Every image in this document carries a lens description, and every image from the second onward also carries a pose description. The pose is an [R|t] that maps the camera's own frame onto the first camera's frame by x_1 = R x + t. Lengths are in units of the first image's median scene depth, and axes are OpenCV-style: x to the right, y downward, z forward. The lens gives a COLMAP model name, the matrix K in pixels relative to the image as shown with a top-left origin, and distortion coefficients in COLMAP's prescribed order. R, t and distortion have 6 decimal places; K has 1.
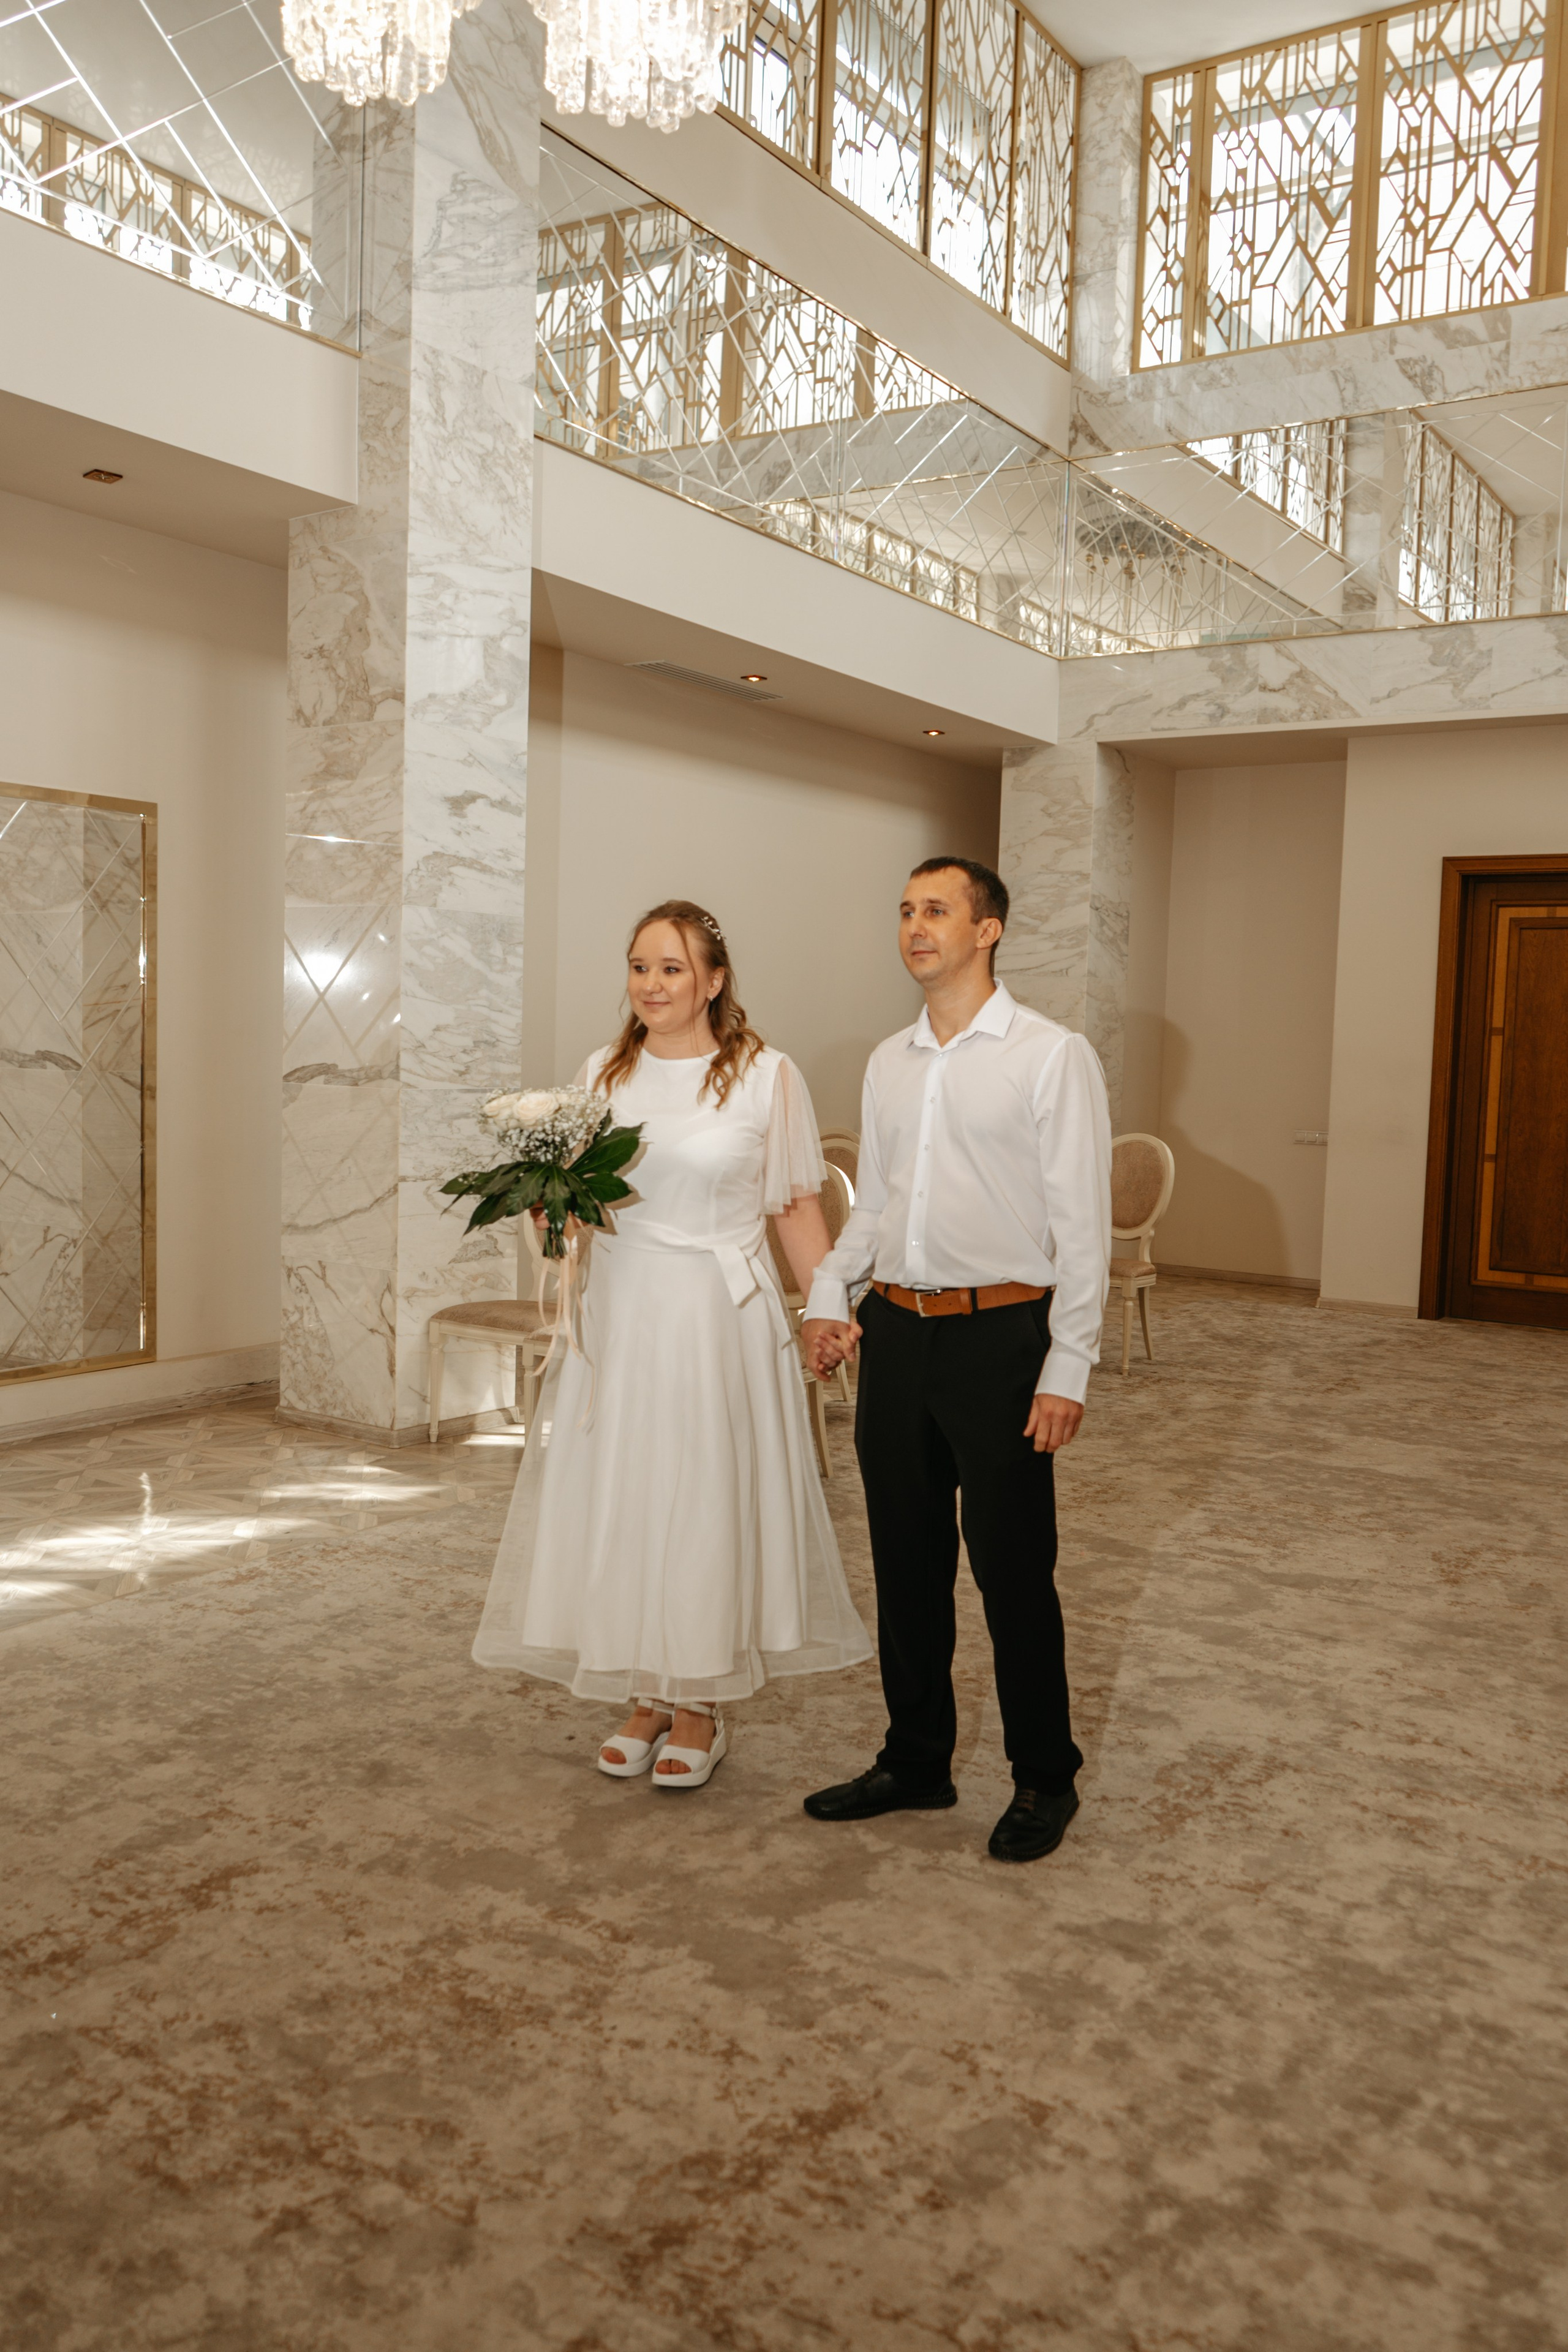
lens RADIAL K [[1880.4, 0, 771.6], [0, 1880.4, 1170.9], [0, 0, 1]] dist [-0.012359, 0.010360]
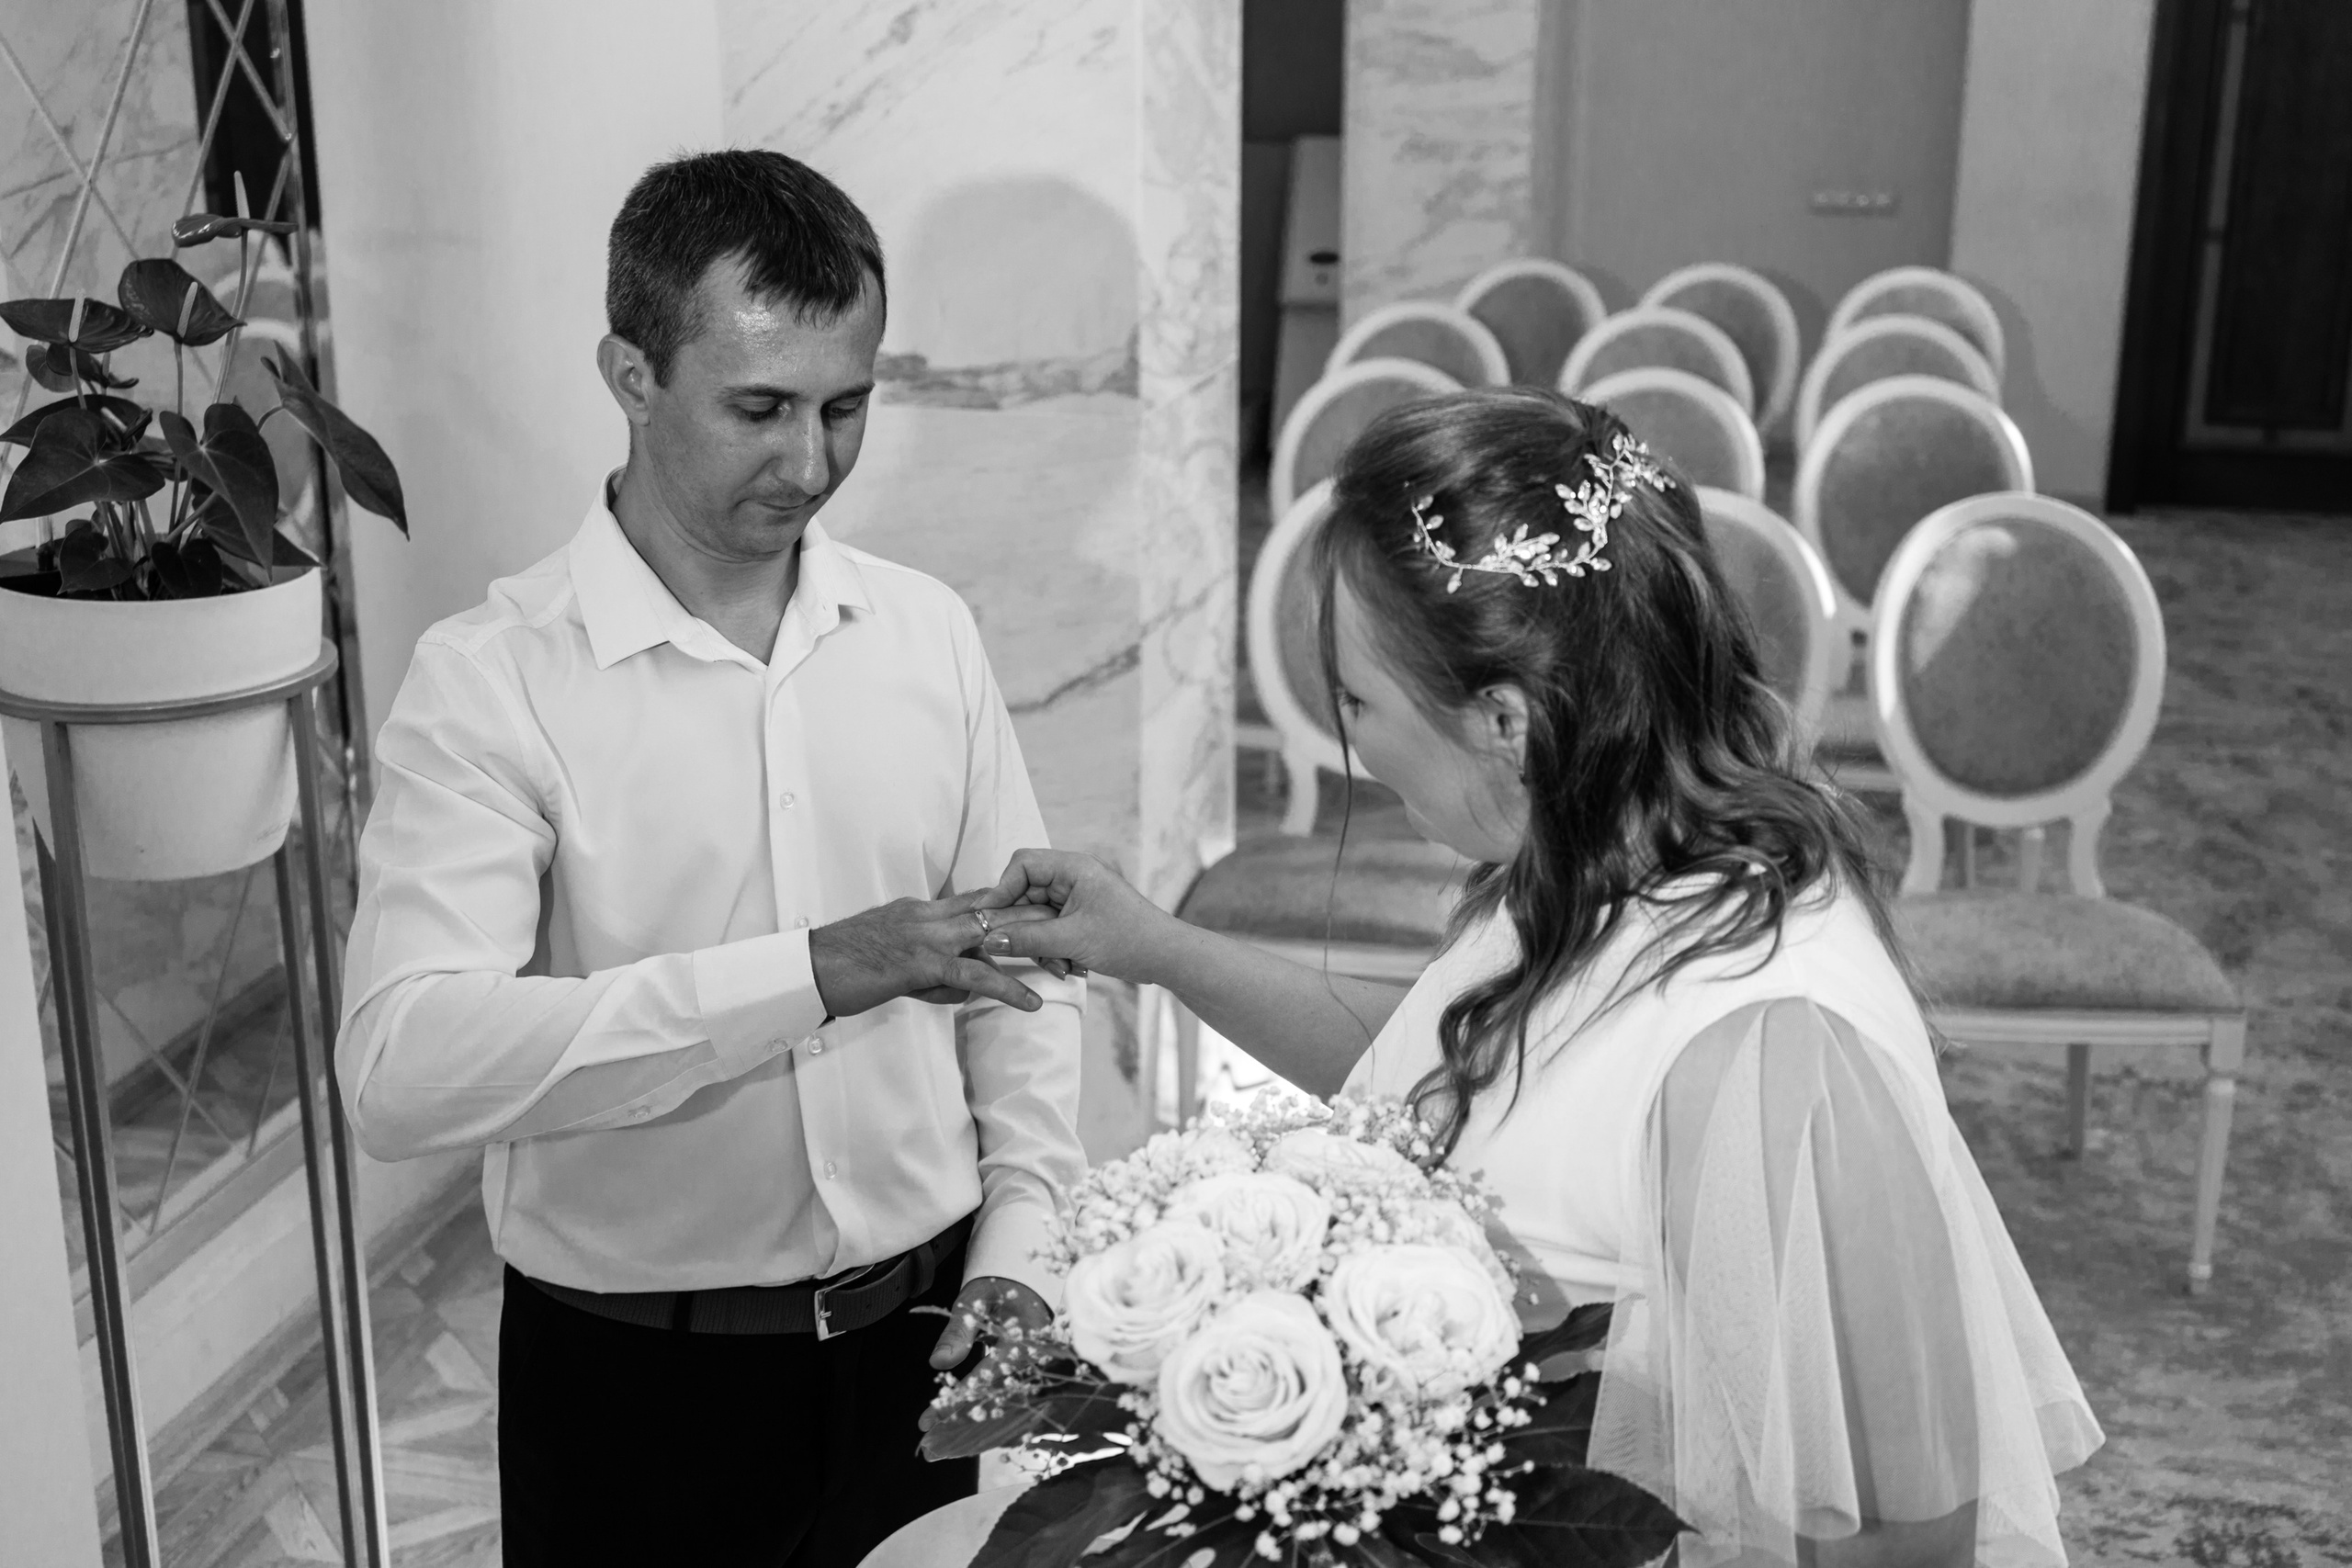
lens RADIAL K [[2844.3, 0, 1199.9], [0, 2844.3, 766.3], [0, 0, 1]] dist [0.022099, 0.000000]
pose [[0.928677, -0.130769, 0.347070, -0.276004], [0.050063, 0.971414, 0.232054, -0.075904], [-0.367494, -0.198128, 0.908677, 0.284463]]
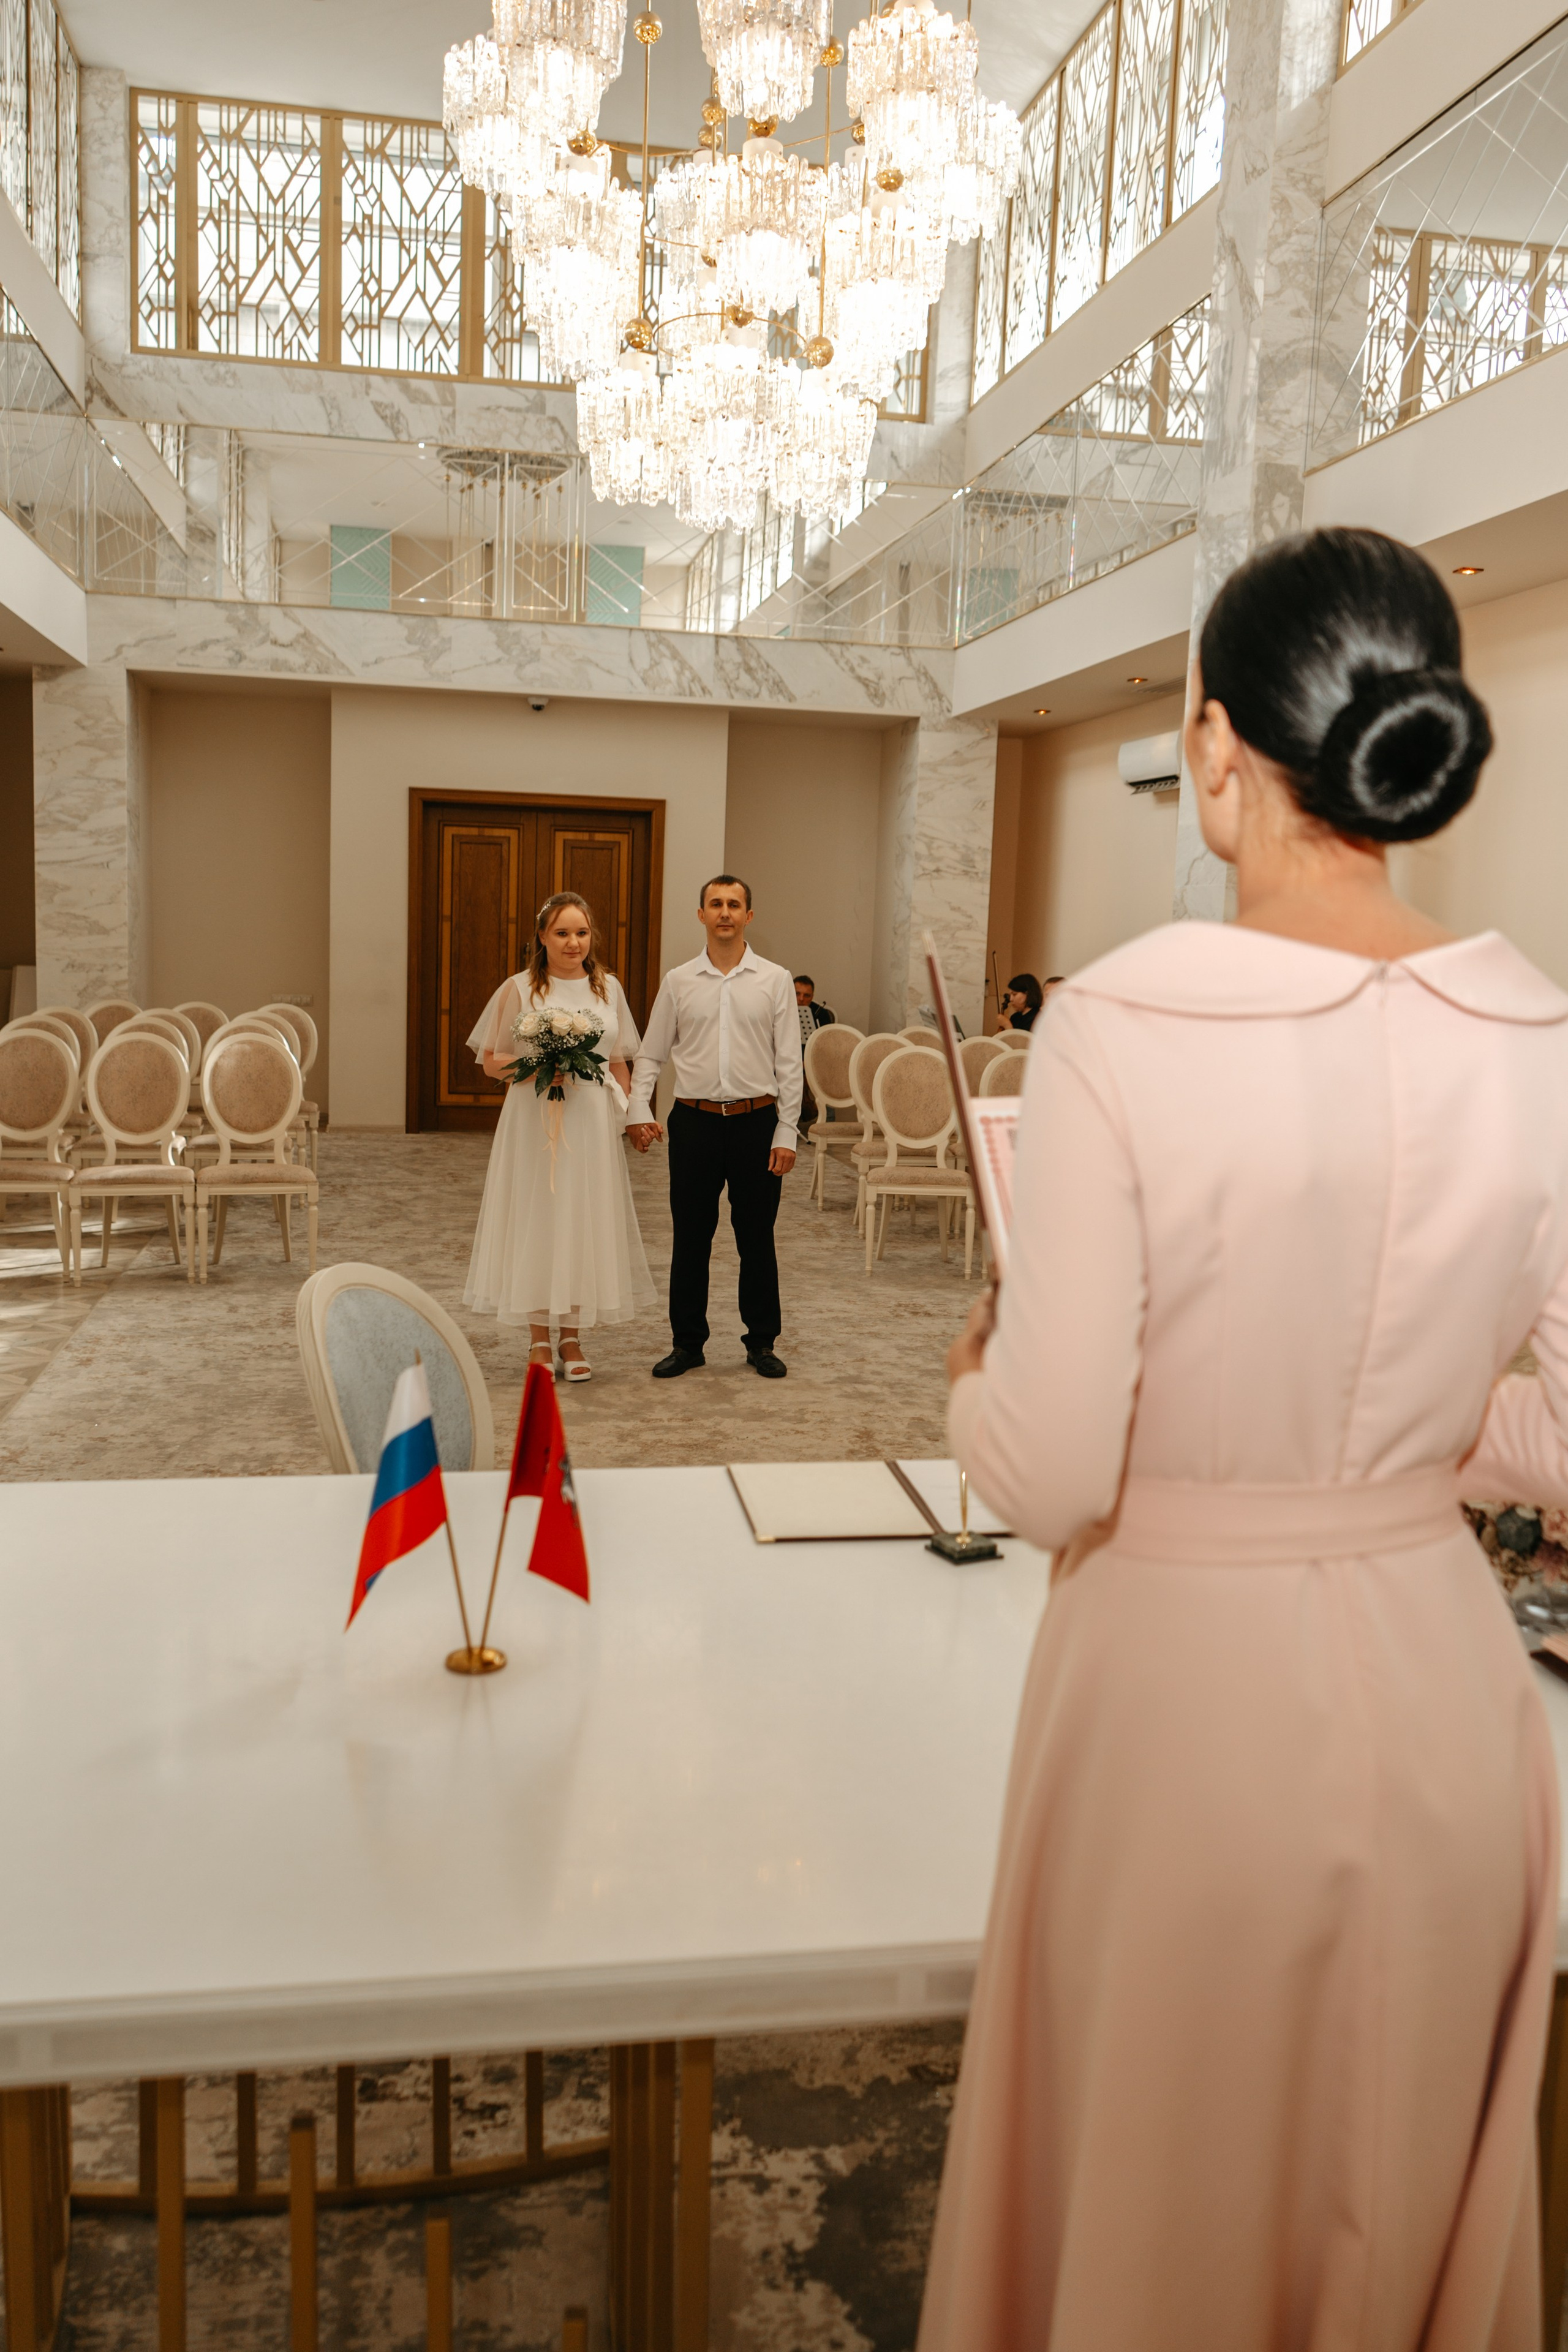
lens RADIAL K [[1880.4, 0, 775.7], [0, 1880.4, 1184.2], [0, 0, 1]] dist [-0.012359, 0.010360]
pose [[0.713895, -0.098022, 0.693358, -0.440793], [0.035444, 0.993943, 0.104022, -0.017278], [-0.699355, -0.049685, 0.713046, -0.160650]]
